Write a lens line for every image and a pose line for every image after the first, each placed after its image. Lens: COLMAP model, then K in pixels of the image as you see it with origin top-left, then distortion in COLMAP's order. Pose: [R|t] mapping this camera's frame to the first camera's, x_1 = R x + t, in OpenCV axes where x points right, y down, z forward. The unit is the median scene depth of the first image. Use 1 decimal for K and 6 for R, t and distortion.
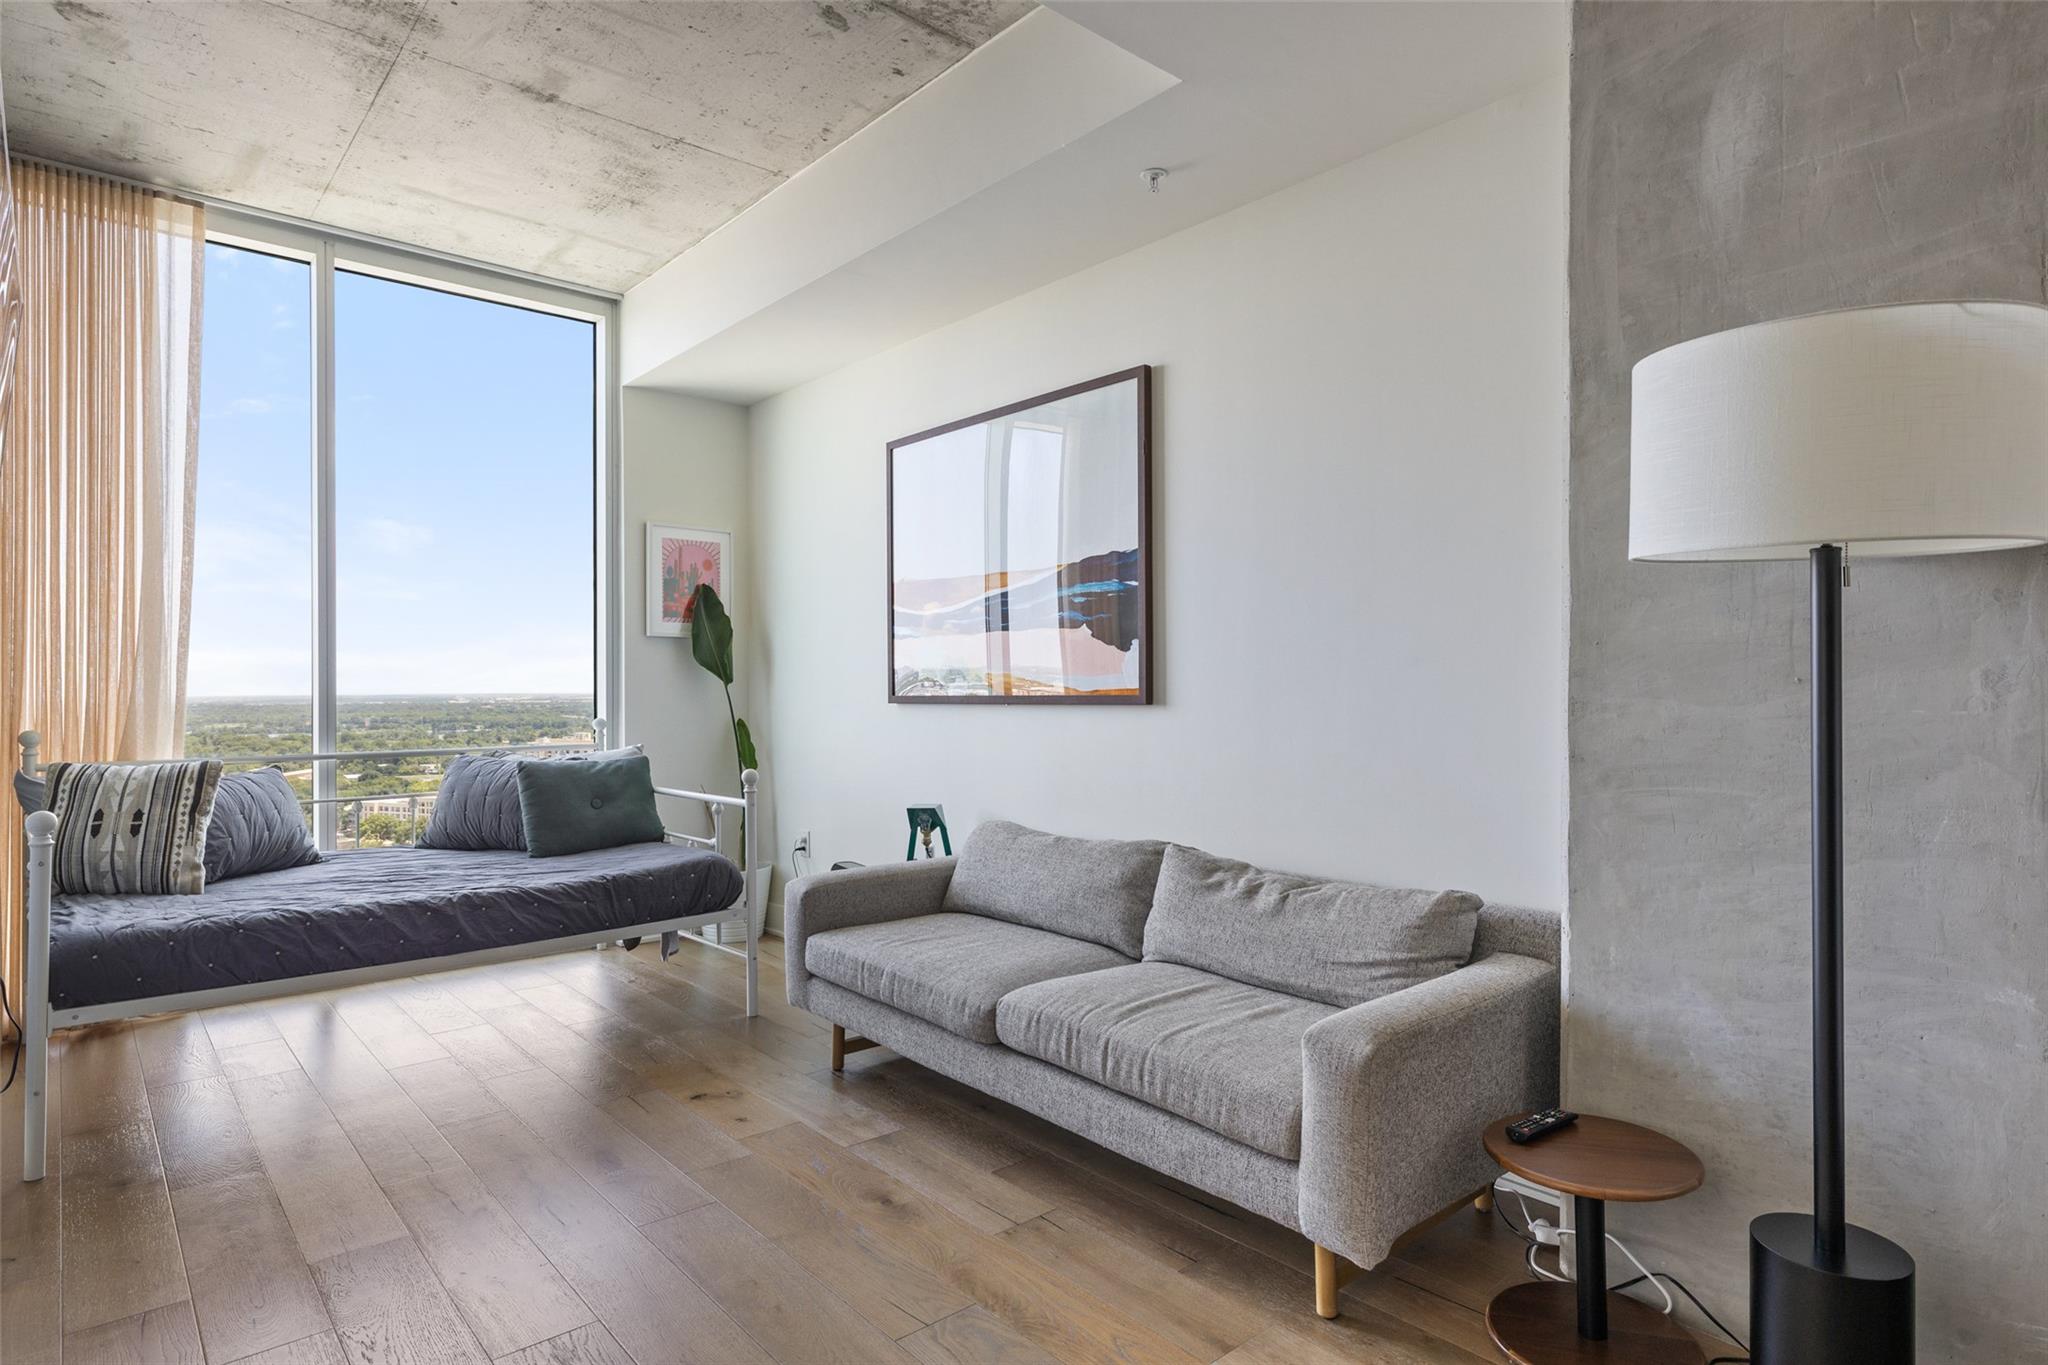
lens RADIAL K [[1081.4, 0, 977.0], [0, 1081.4, 690.3], [0, 0, 1]] dist [-0.002311, 0.001121]
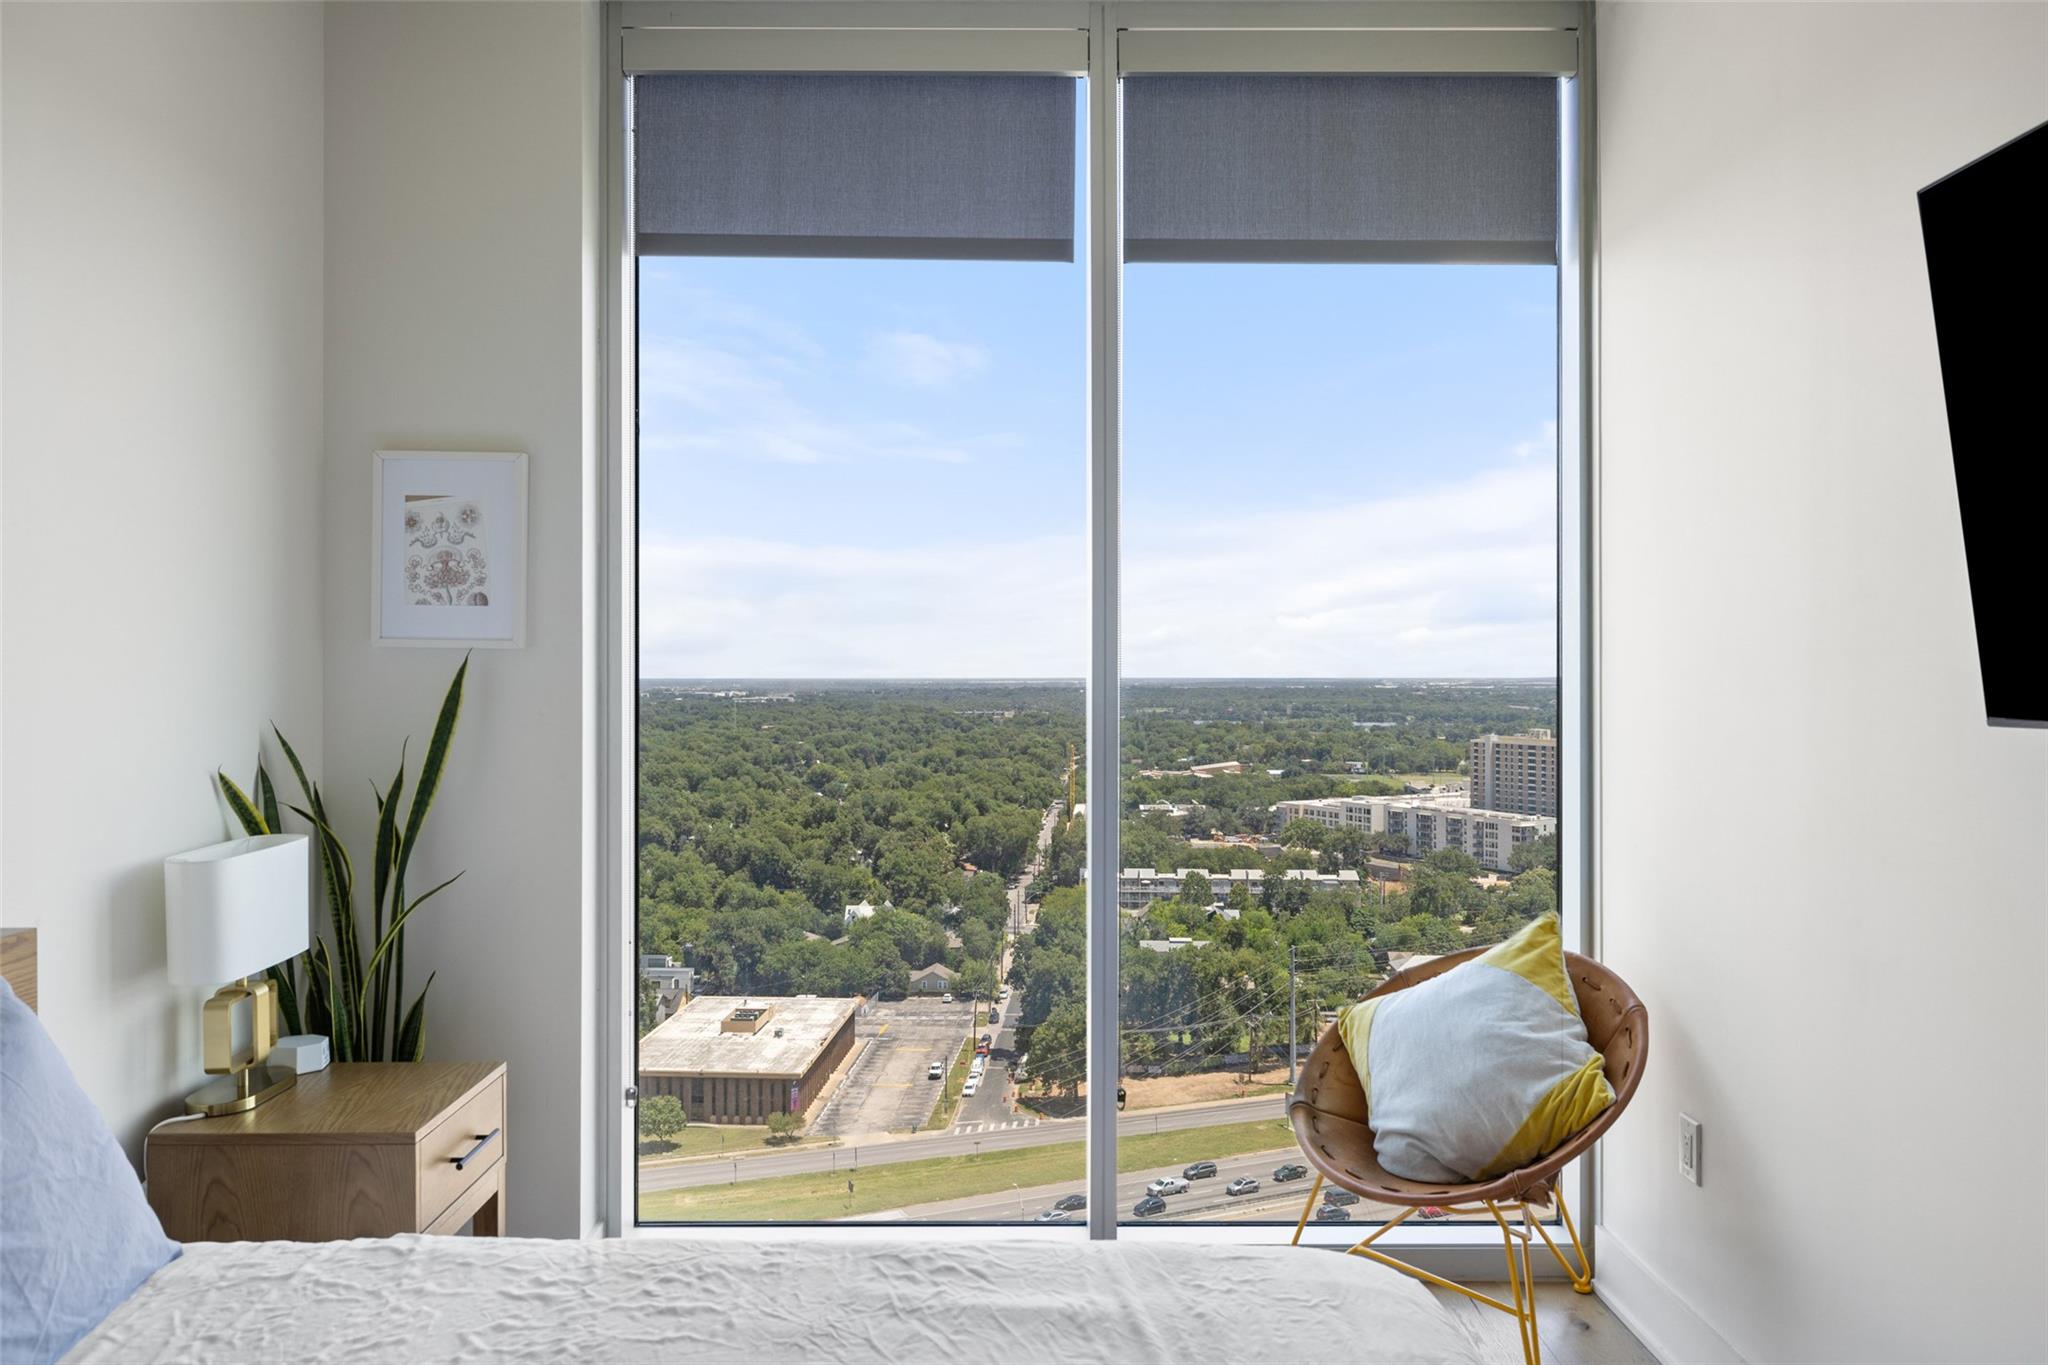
lens RADIAL K [[1431.0, 0, 1017.6], [0, 1431.0, 652.6], [0, 0, 1]] dist [0.005635, -0.000533]
pose [[0.758550, -0.008690, -0.651557, 0.264184], [0.001154, 0.999927, -0.011993, -0.050902], [0.651614, 0.008346, 0.758505, -0.010493]]
